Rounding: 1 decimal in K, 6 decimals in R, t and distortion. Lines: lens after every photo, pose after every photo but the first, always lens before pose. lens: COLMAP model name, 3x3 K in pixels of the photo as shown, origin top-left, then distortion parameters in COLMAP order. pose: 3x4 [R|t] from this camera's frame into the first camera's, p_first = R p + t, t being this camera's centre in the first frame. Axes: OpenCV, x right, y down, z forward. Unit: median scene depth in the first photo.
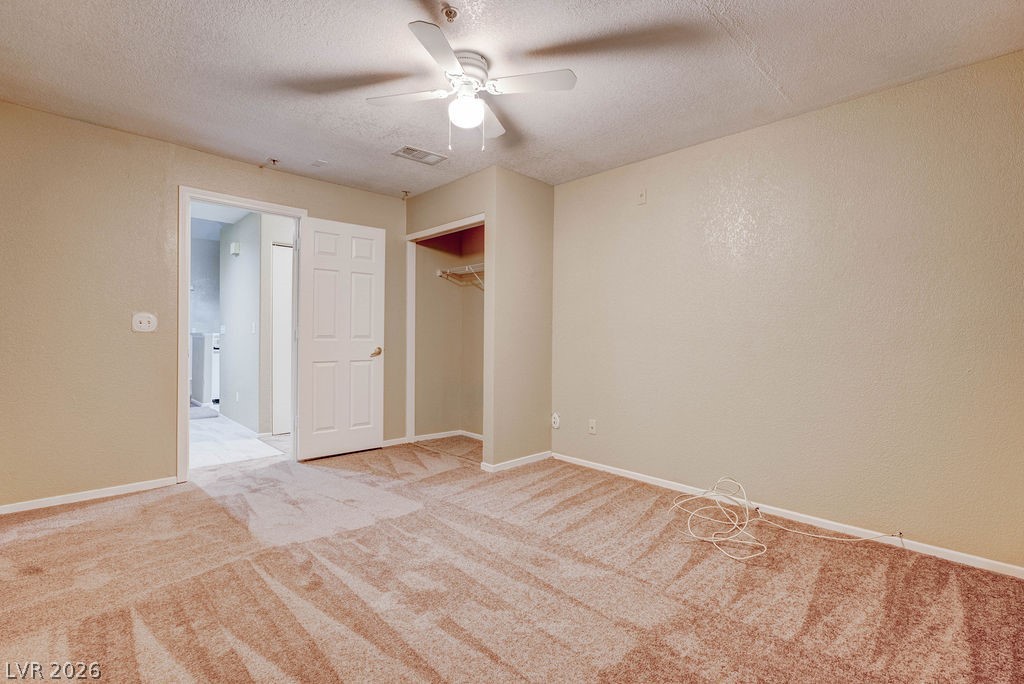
lens RADIAL K [[471.7, 0, 505.9], [0, 471.7, 337.4], [0, 0, 1]] dist [-0.014016, 0.005170]
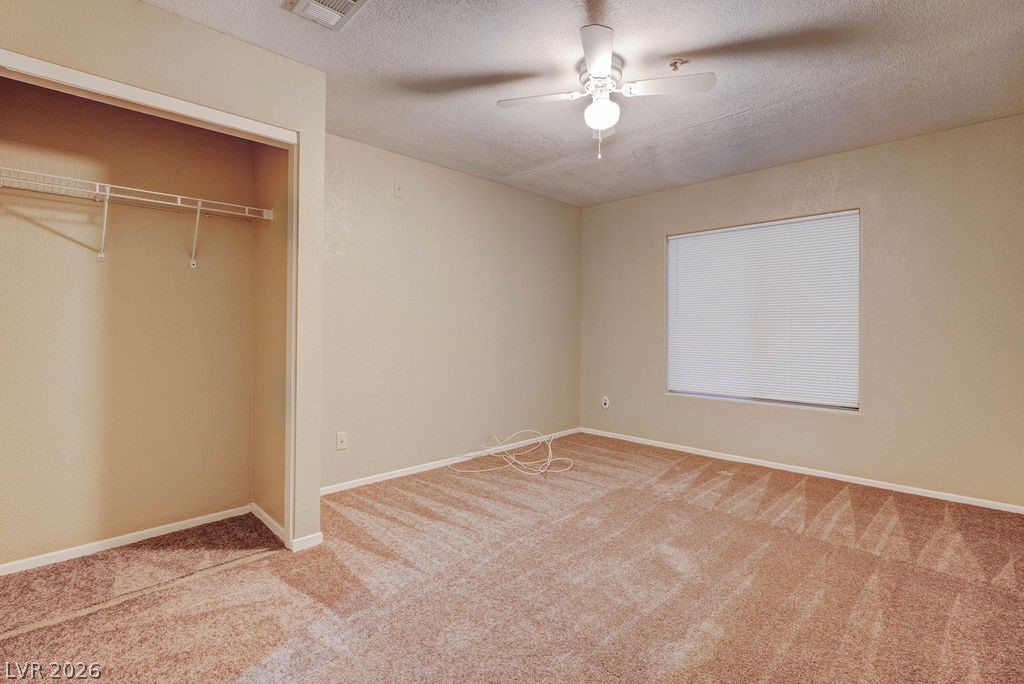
lens RADIAL K [[471.7, 0, 507.9], [0, 471.7, 334.4], [0, 0, 1]] dist [-0.014016, 0.005170]
pose [[-0.020320, -0.009223, 0.999751, -0.763564], [0.009391, 0.999912, 0.009416, 0.002289], [-0.999749, 0.009580, -0.020231, 0.870267]]
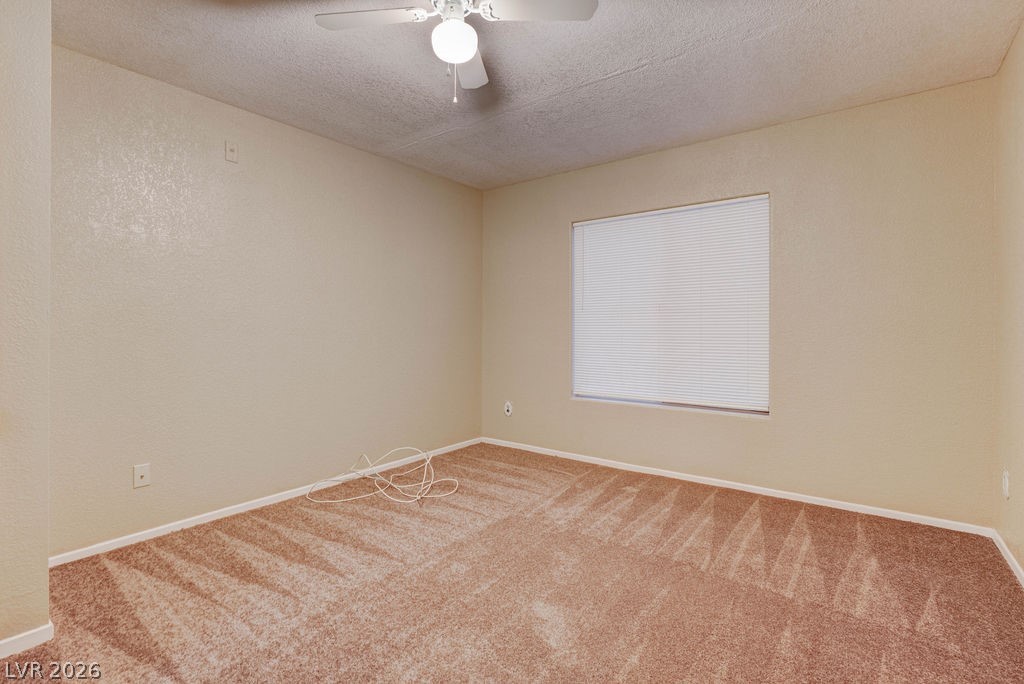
lens RADIAL K [[471.7, 0, 506.9], [0, 471.7, 337.1], [0, 0, 1]] dist [-0.014016, 0.005170]
pose [[-0.153885, -0.017124, 0.987940, -0.594552], [0.014613, 0.999701, 0.019604, 0.005306], [-0.987981, 0.017454, -0.153589, 0.738591]]
